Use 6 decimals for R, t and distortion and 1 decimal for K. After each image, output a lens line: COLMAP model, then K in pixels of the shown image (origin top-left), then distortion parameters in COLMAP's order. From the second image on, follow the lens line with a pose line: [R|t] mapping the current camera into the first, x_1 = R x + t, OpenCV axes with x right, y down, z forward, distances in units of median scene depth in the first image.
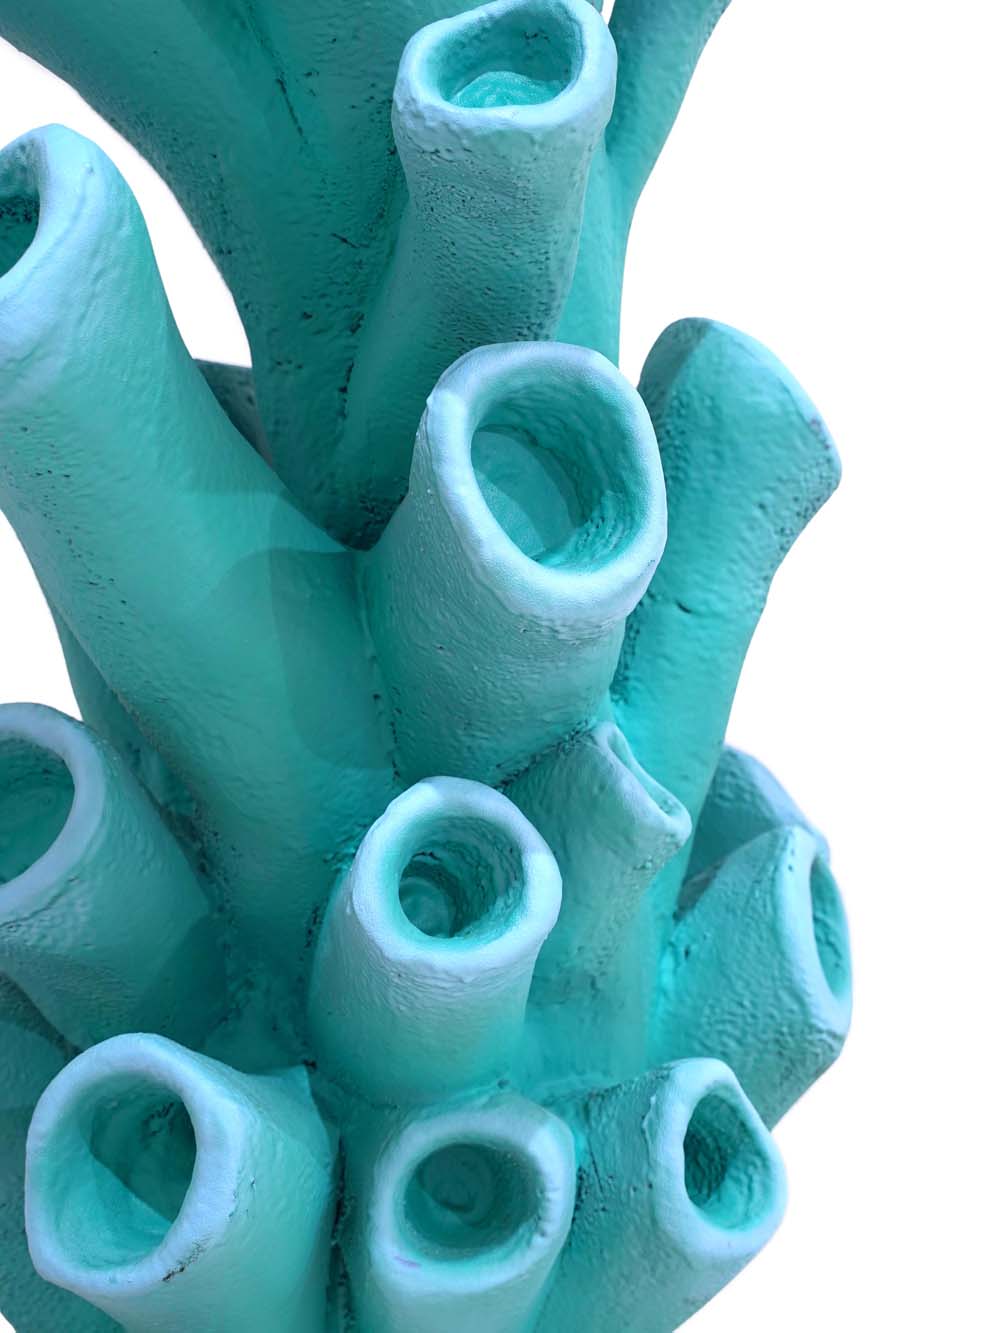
lens RADIAL K [[2162.5, 0, 501.2], [0, 2162.5, 659.6], [0, 0, 1]] dist [0.065293, 0.000000]
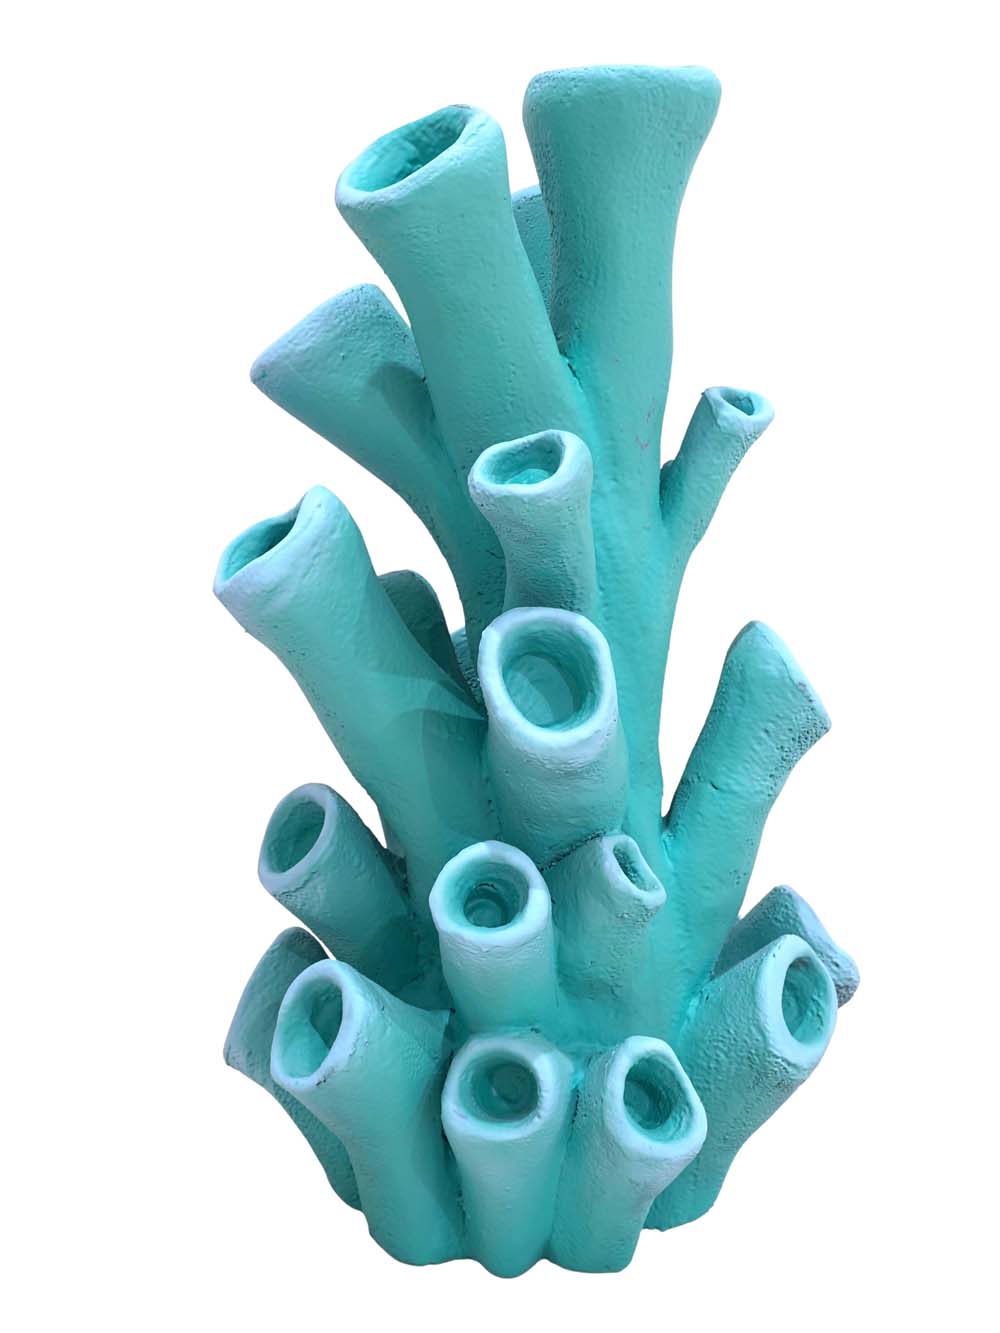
lens RADIAL K [[1571.6, 0, 498.9], [0, 1571.6, 669.2], [0, 0, 1]] dist [-0.087966, 0.000000]
pose [[0.929251, 0.084147, -0.359738, 0.416910], [-0.137985, 0.982302, -0.126661, 0.074842], [0.342713, 0.167339, 0.924416, -0.237708]]
